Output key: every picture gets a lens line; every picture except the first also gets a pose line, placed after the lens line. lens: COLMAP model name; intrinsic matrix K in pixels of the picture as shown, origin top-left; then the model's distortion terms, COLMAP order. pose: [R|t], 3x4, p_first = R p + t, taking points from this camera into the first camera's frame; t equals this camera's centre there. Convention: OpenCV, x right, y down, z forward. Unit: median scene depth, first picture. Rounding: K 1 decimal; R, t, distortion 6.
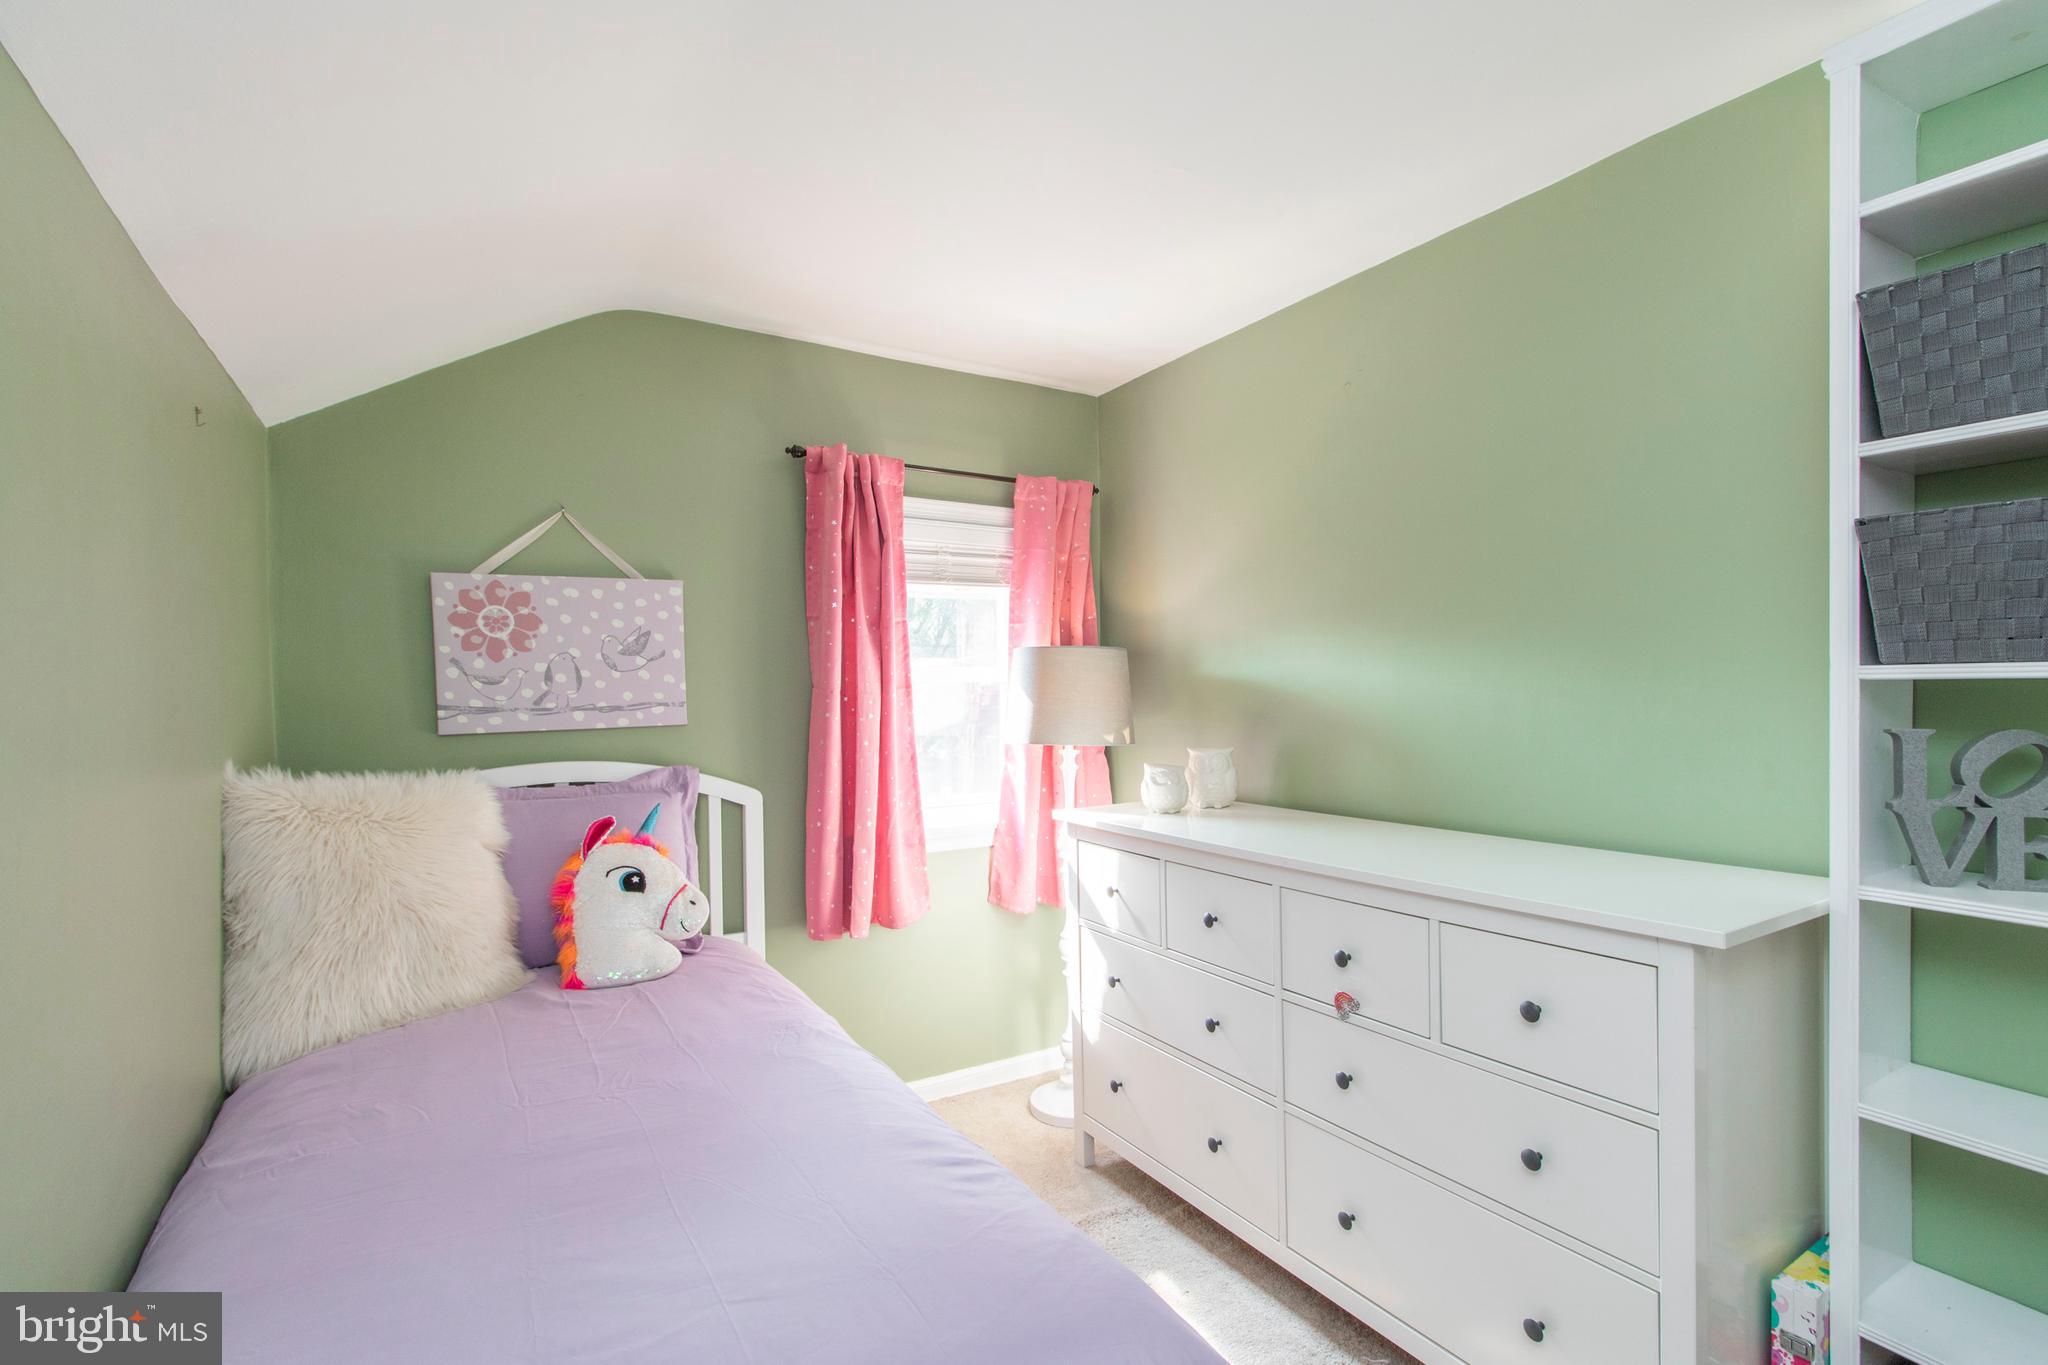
lens RADIAL K [[953.4, 0, 1020.9], [0, 953.4, 679.0], [0, 0, 1]] dist [0.000909, 0.000396]
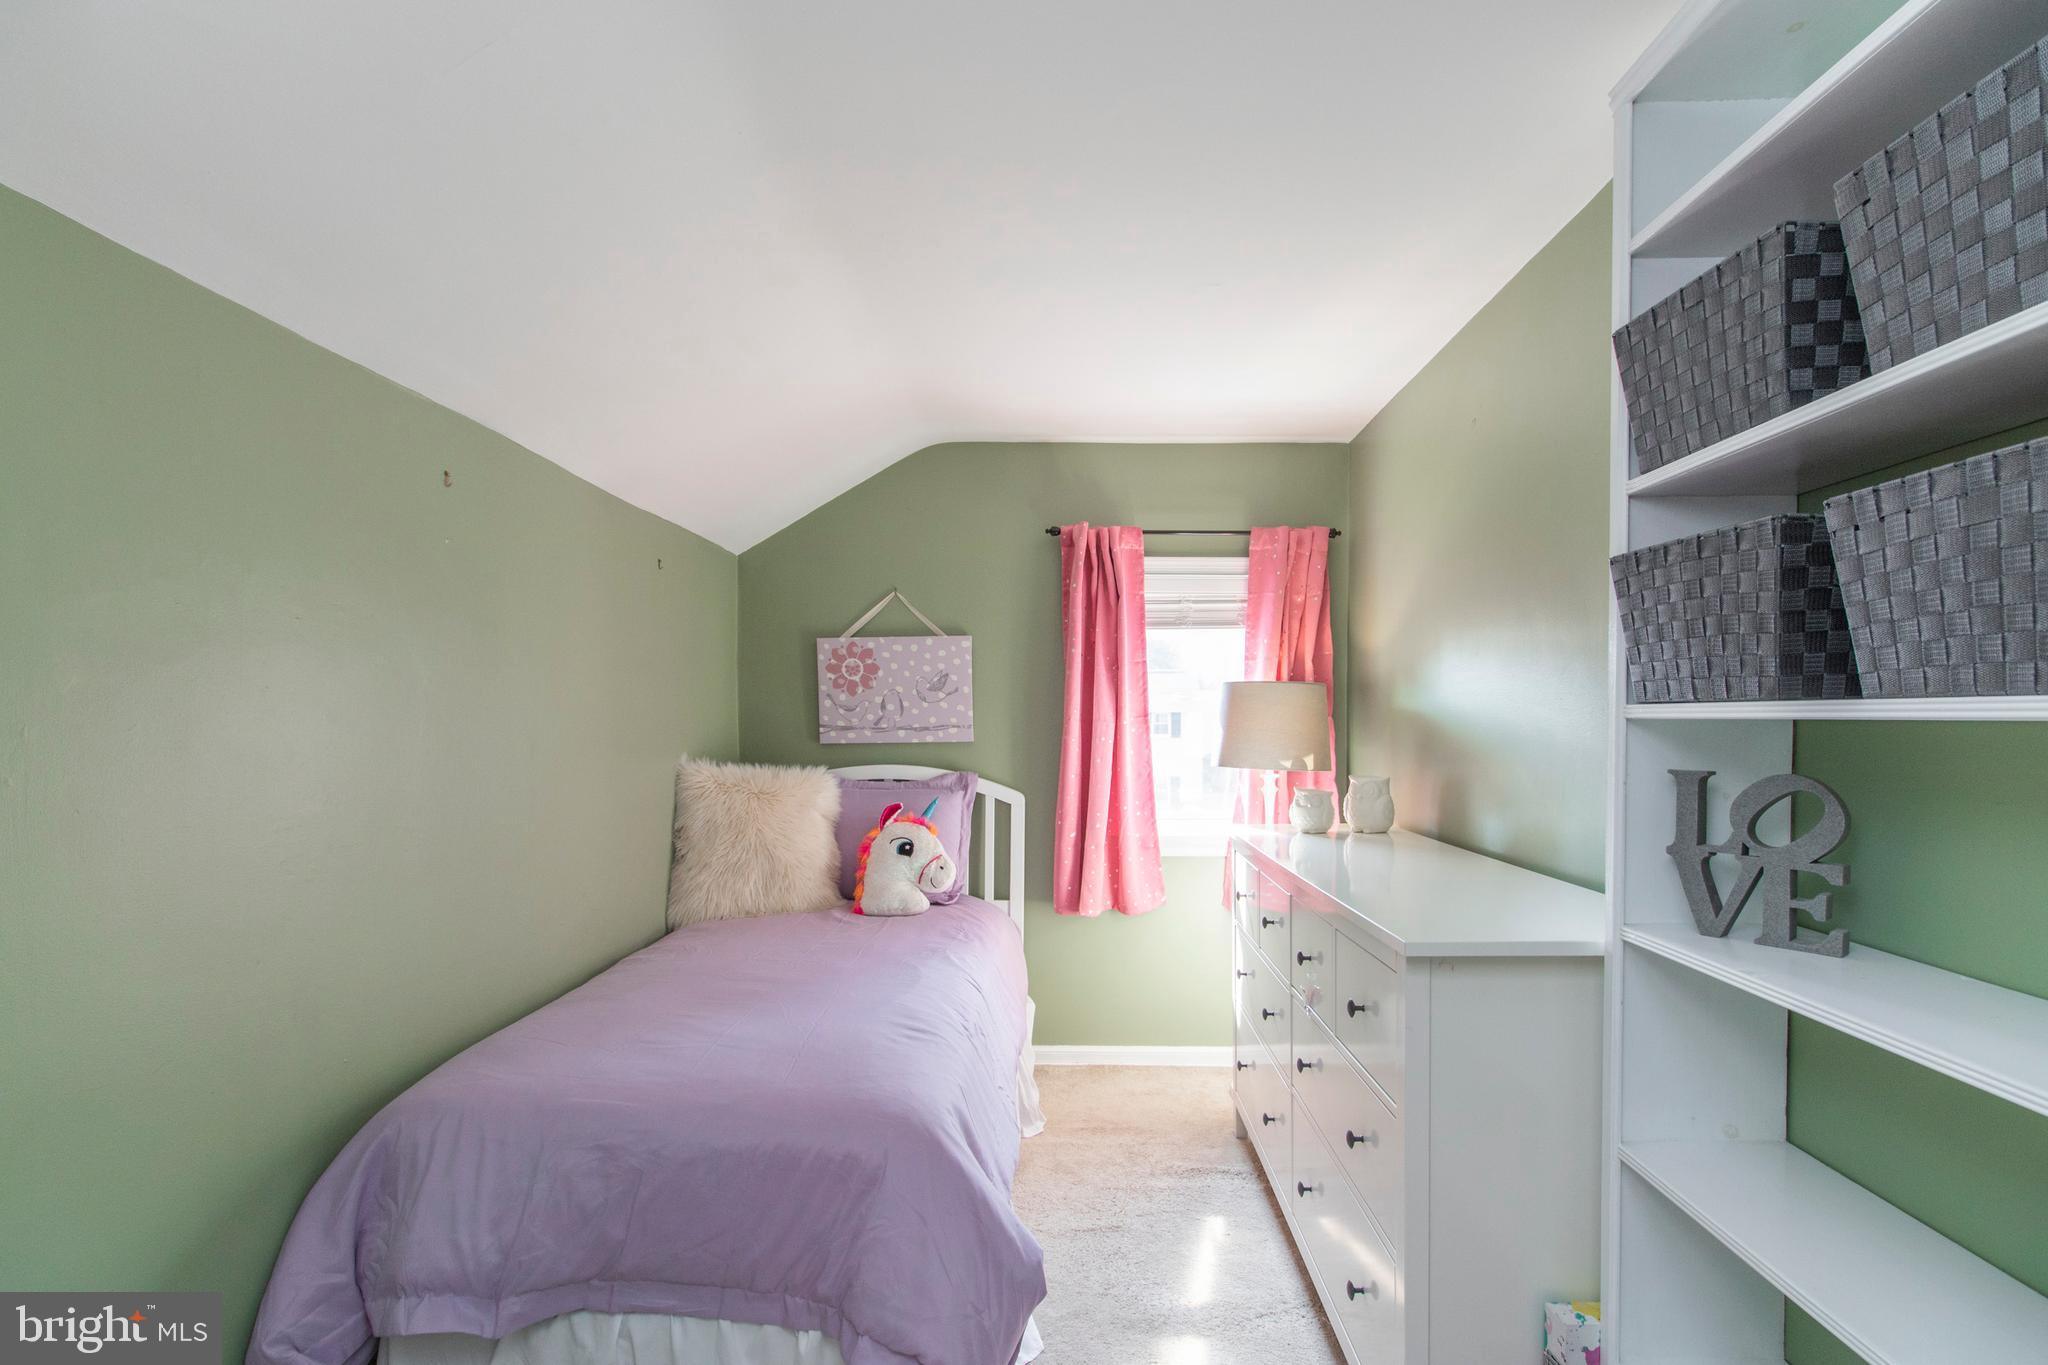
lens RADIAL K [[953.4, 0, 1042.4], [0, 953.4, 699.3], [0, 0, 1]] dist [0.000909, 0.000396]
pose [[0.838828, 0.001642, -0.544395, 0.490040], [-0.005725, 0.999967, -0.005806, -0.005495], [0.544367, 0.007987, 0.838809, -0.088708]]
